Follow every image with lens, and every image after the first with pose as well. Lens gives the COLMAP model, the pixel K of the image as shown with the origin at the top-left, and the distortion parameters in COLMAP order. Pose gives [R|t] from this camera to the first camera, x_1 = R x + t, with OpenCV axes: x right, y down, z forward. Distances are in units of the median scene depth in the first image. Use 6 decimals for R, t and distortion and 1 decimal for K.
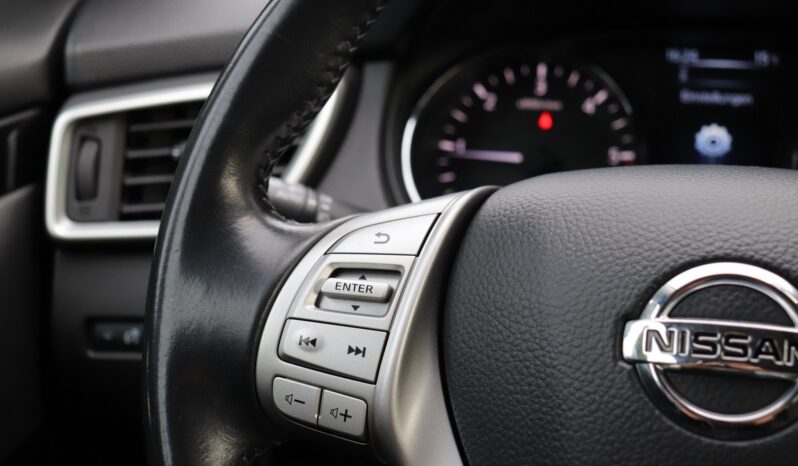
lens RADIAL K [[1082.5, 0, 390.8], [0, 1082.5, 235.2], [0, 0, 1]] dist [0.012322, 0.000000]
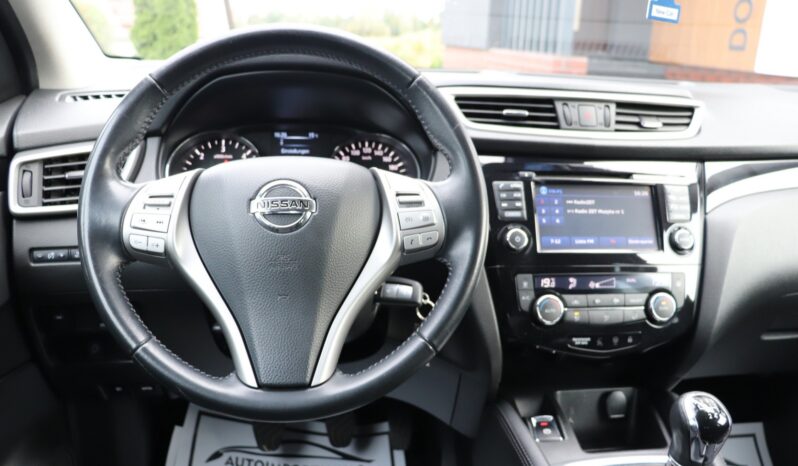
lens RADIAL K [[659.4, 0, 399.0], [0, 659.4, 235.7], [0, 0, 1]] dist [-0.156080, 0.089539]
pose [[0.925823, -0.058615, 0.373385, -0.055139], [0.082336, 0.995453, -0.047887, 0.175886], [-0.368881, 0.075078, 0.926440, -0.513717]]
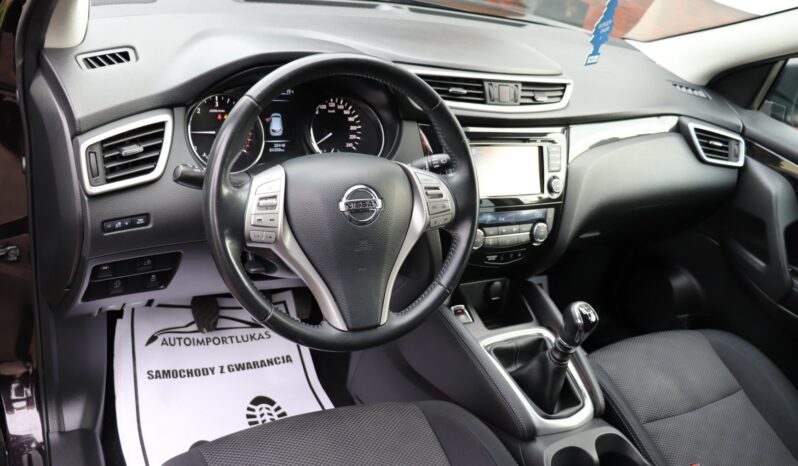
lens RADIAL K [[659.4, 0, 396.0], [0, 659.4, 234.0], [0, 0, 1]] dist [-0.156080, 0.089539]
pose [[0.716700, -0.200000, 0.668088, -0.802608], [0.028767, 0.965657, 0.258222, -0.269508], [-0.696788, -0.165849, 0.697840, -0.569062]]
